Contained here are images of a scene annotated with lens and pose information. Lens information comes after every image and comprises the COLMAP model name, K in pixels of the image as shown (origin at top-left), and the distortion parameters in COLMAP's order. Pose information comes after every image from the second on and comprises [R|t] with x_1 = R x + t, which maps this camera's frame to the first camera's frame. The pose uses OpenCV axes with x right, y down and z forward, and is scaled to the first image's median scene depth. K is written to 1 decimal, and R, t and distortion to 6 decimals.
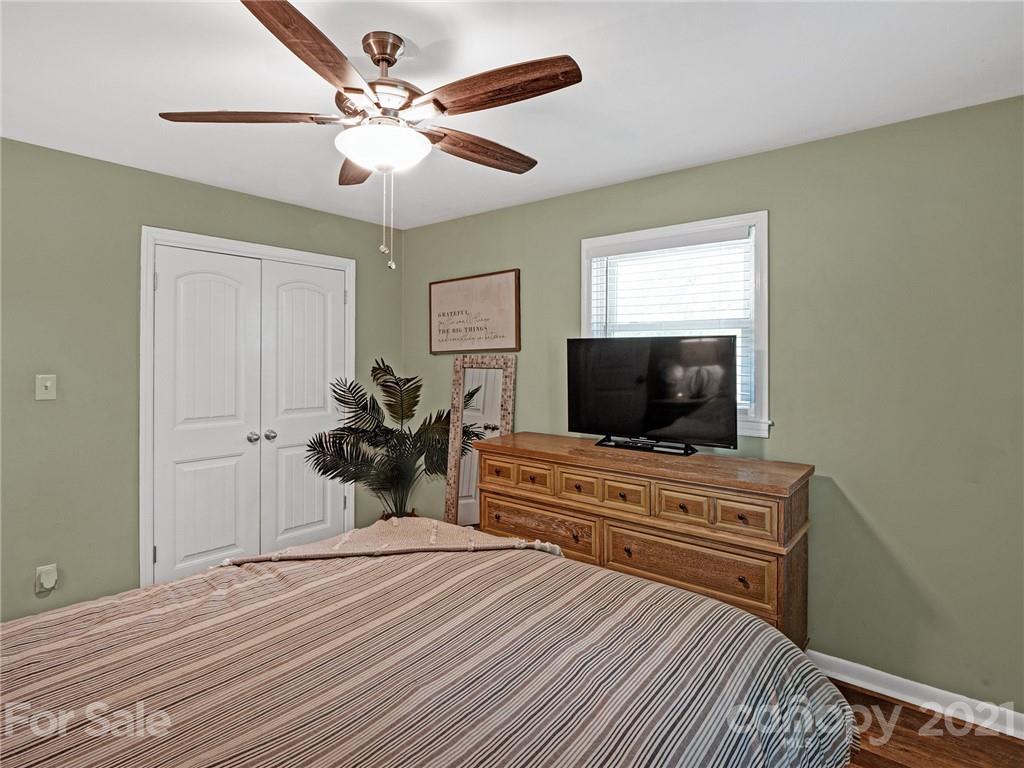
lens RADIAL K [[548.6, 0, 509.7], [0, 548.6, 359.2], [0, 0, 1]] dist [-0.001537, -0.000168]
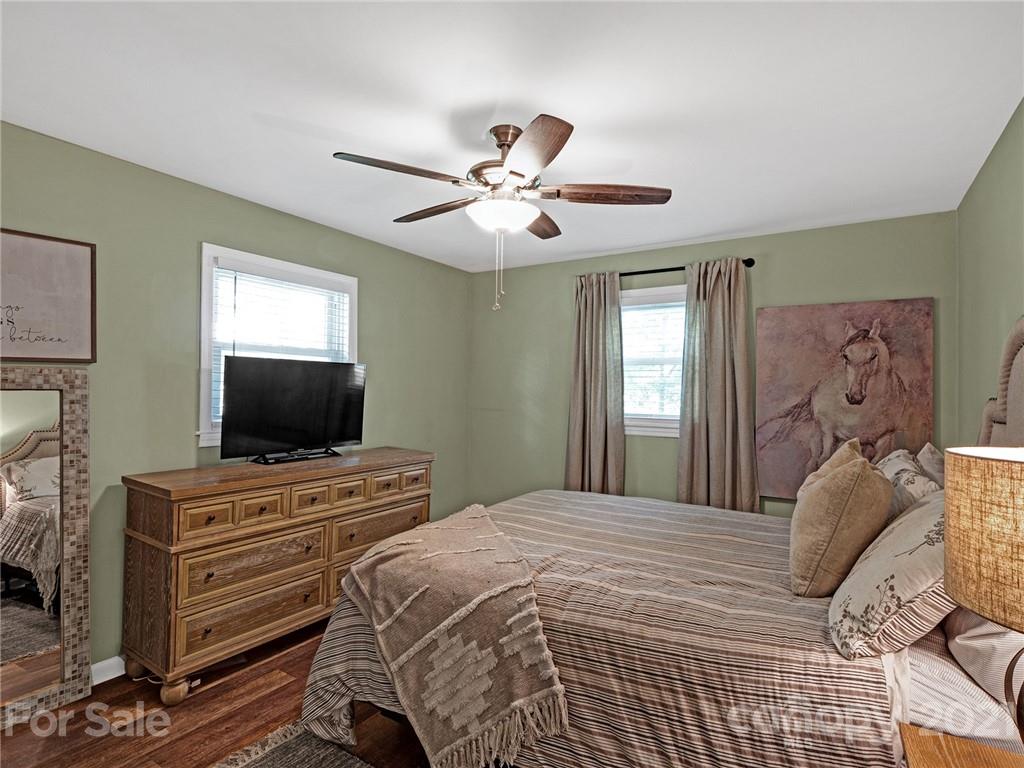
lens RADIAL K [[554.4, 0, 512.0], [0, 554.4, 384.0], [0, 0, 1]] dist [-0.005755, -0.000826]
pose [[-0.153747, -0.001664, 0.988109, -0.923353], [-0.018890, 0.999821, -0.001256, 0.001616], [-0.987930, -0.018858, -0.153750, 0.724464]]
